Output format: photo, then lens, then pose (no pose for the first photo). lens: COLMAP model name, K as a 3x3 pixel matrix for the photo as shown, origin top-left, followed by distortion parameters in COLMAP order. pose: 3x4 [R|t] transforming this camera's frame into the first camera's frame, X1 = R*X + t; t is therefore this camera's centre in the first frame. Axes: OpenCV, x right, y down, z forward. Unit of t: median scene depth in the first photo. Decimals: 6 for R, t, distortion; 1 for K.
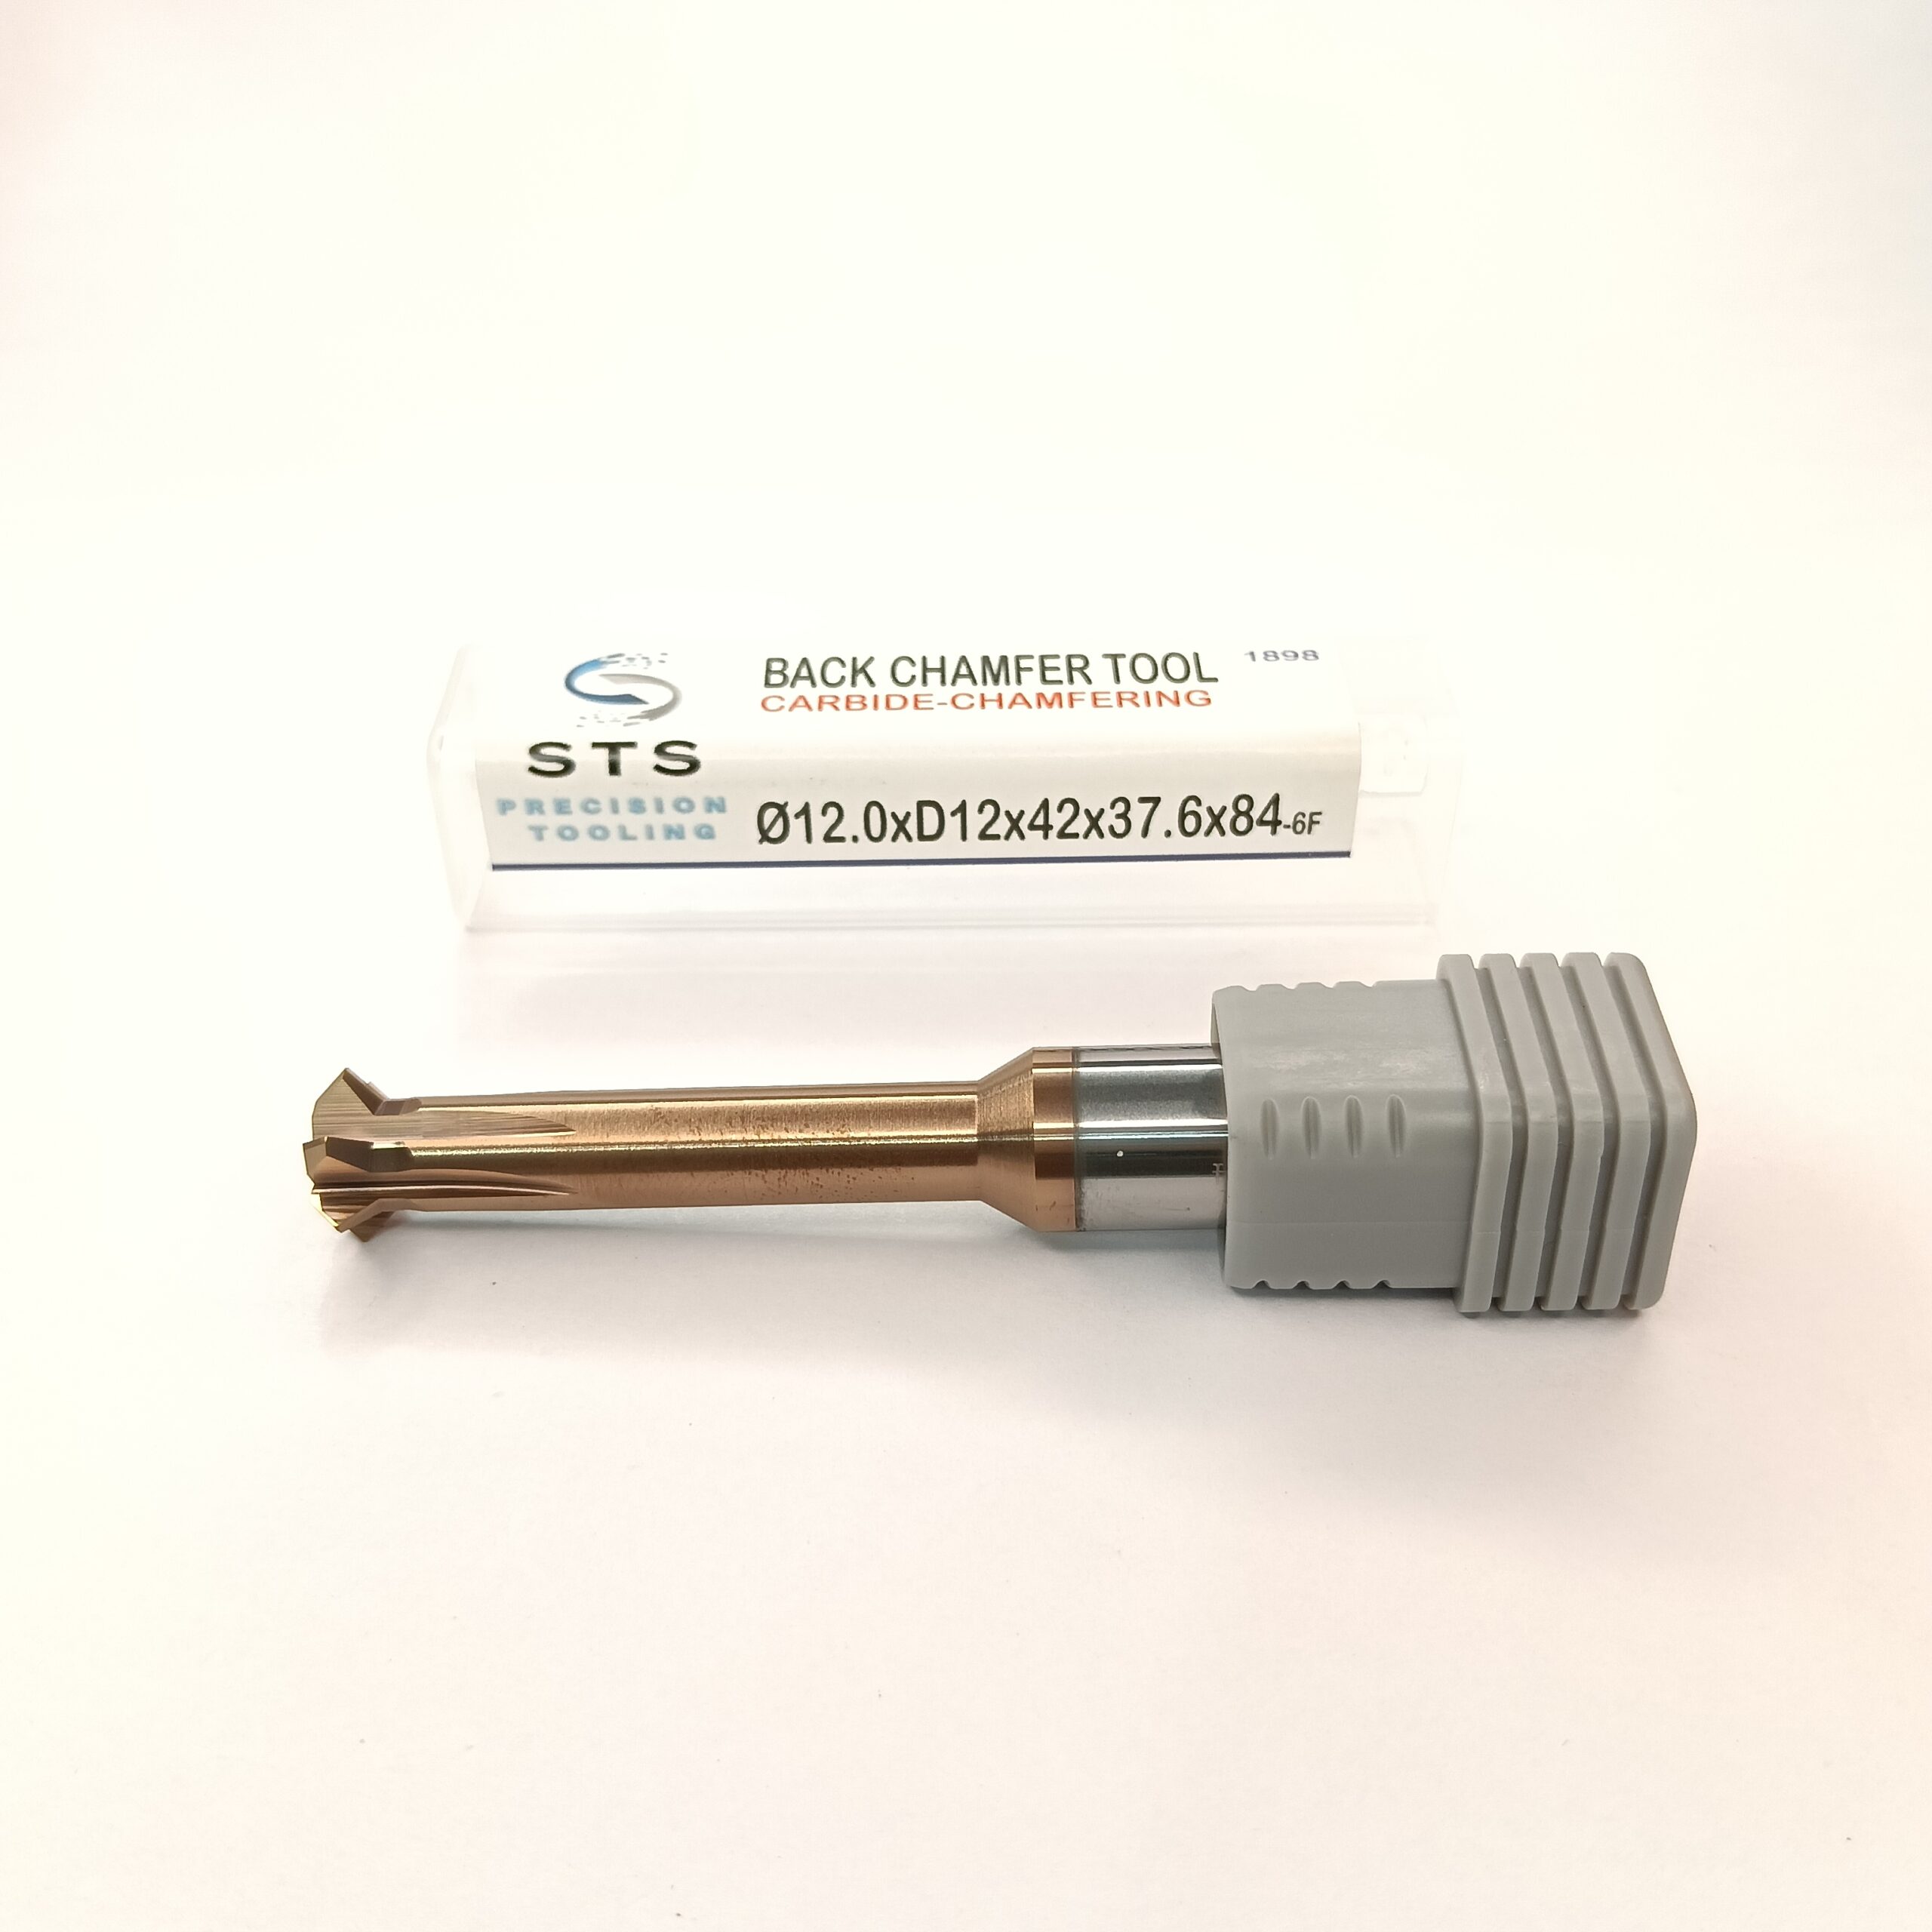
lens RADIAL K [[2160.2, 0, 966.0], [0, 2160.2, 966.0], [0, 0, 1]] dist [0.026466, -0.000910]
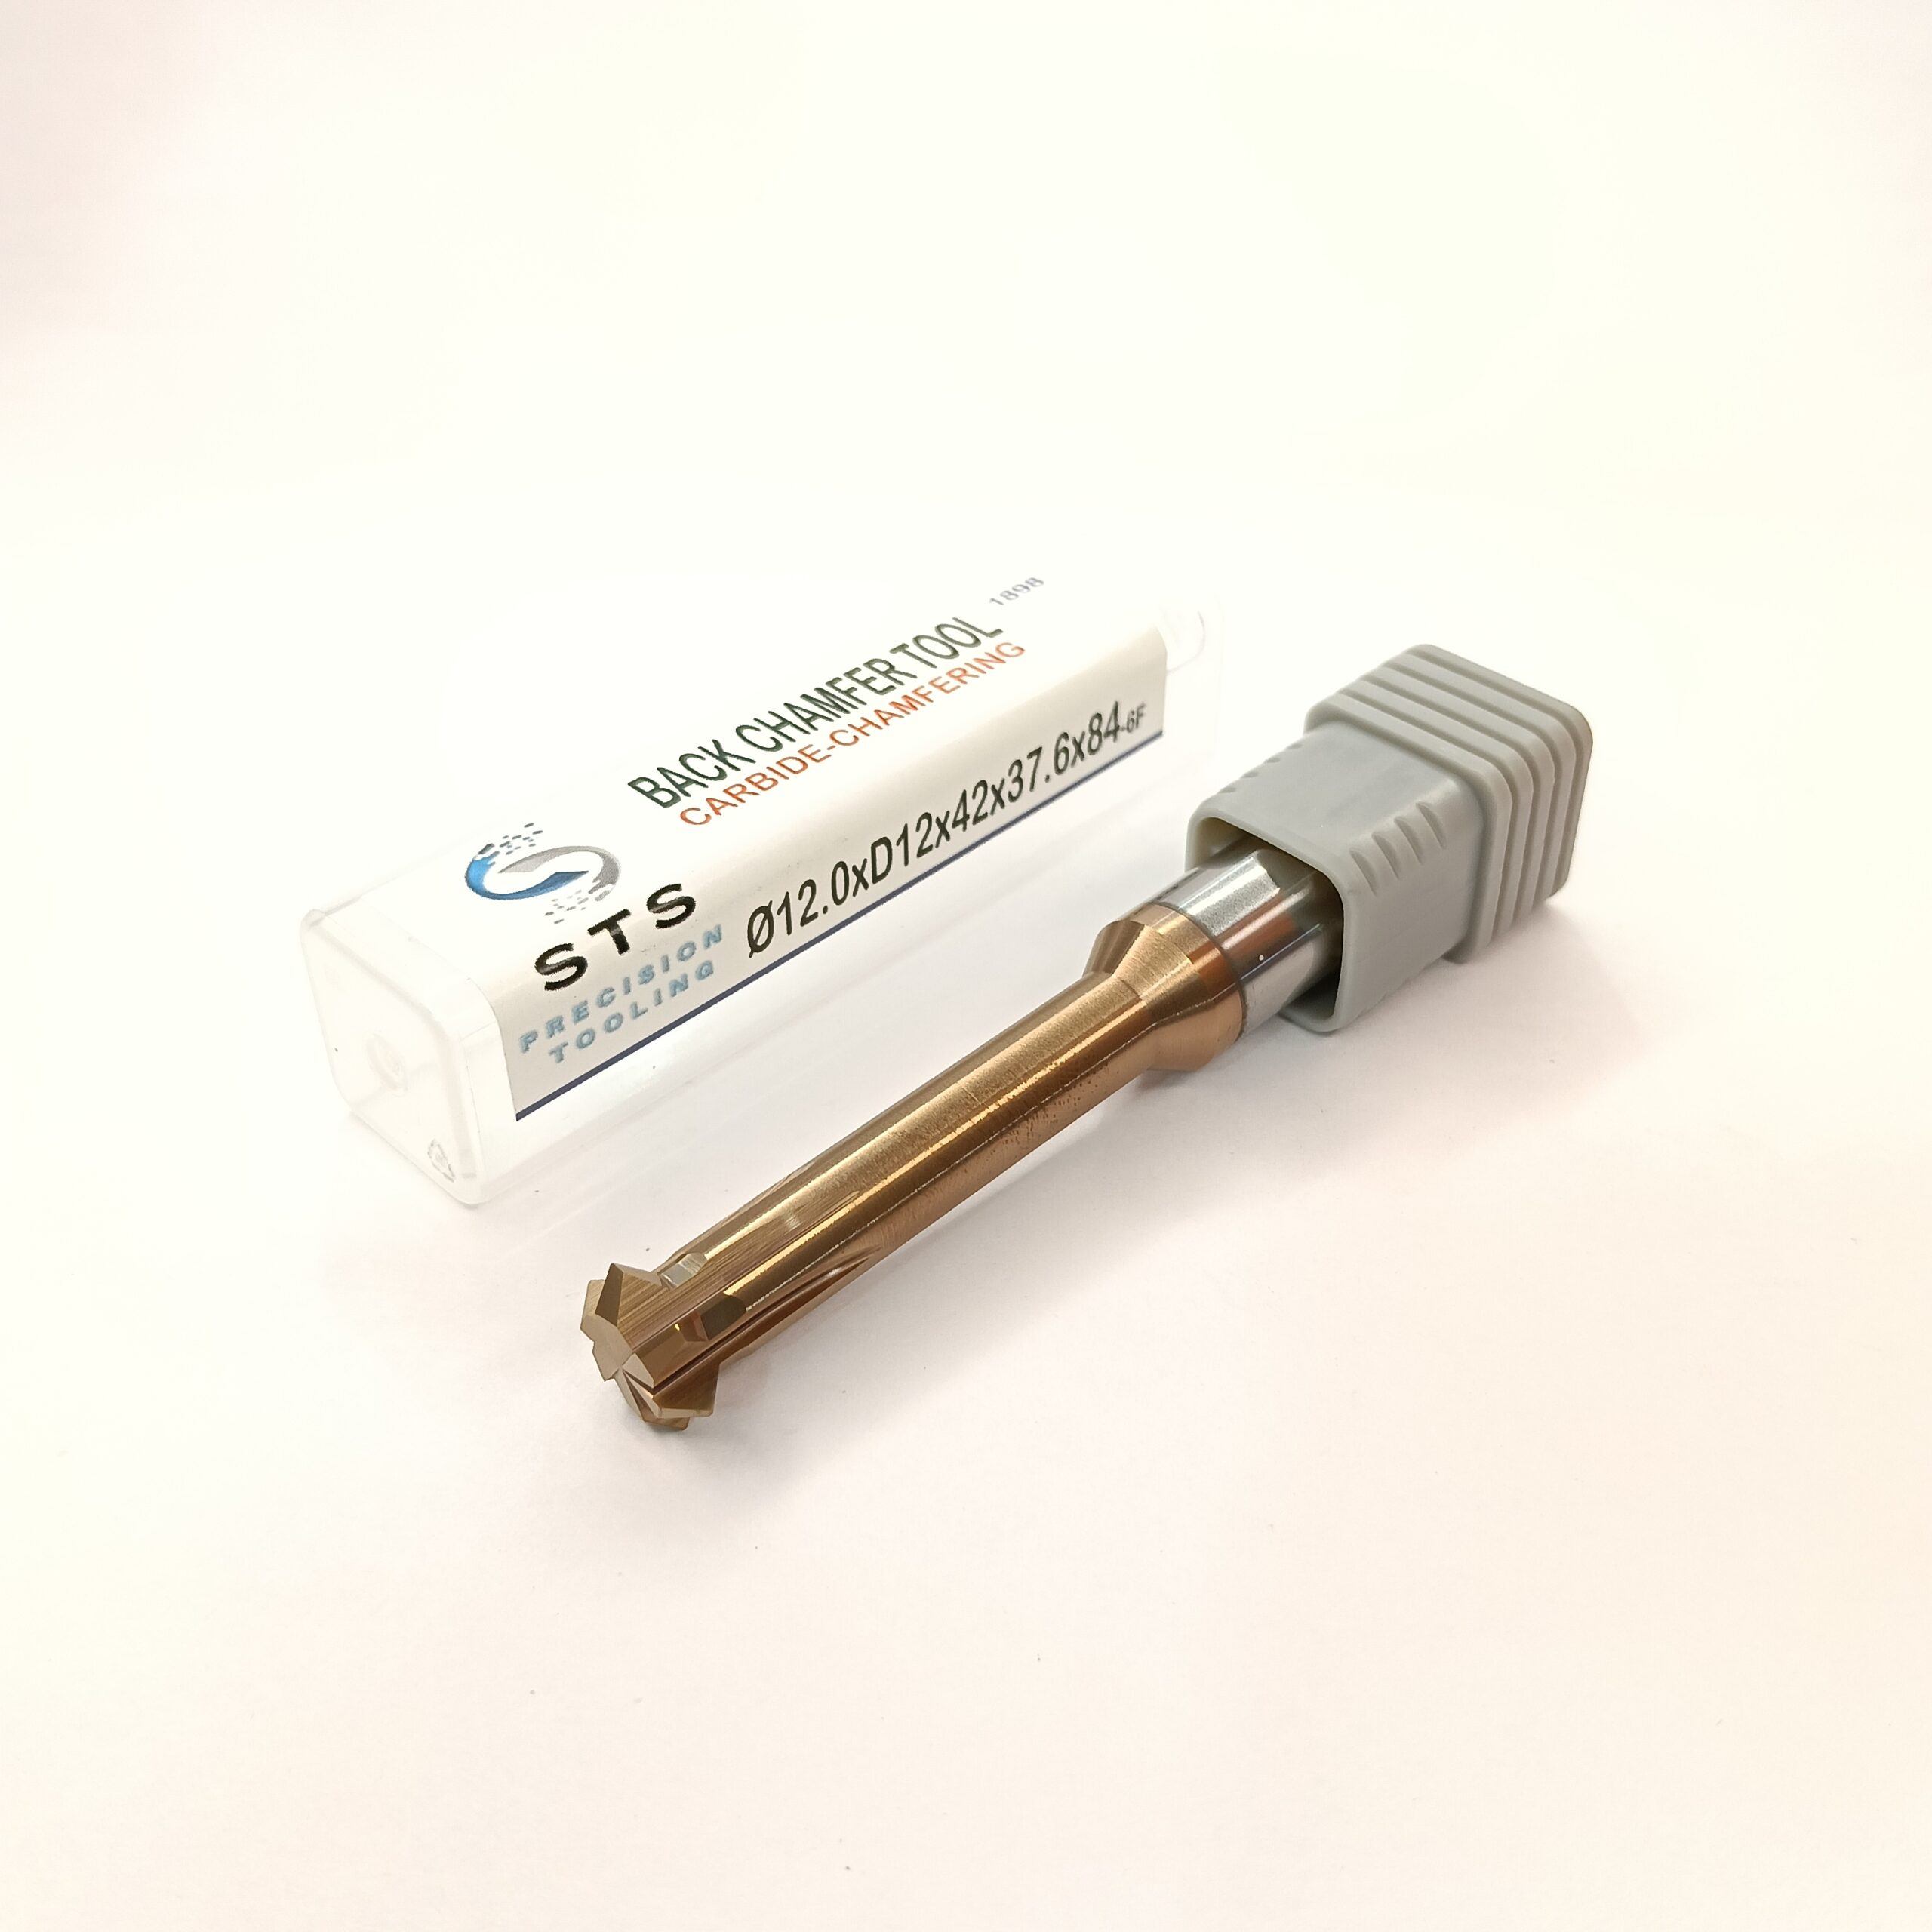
lens RADIAL K [[2160.2, 0, 966.0], [0, 2160.2, 966.0], [0, 0, 1]] dist [0.026466, -0.000910]
pose [[0.705781, -0.435000, 0.559150, -0.556954], [0.435354, 0.888978, 0.142073, -0.146294], [-0.558874, 0.143156, 0.816803, 0.185709]]
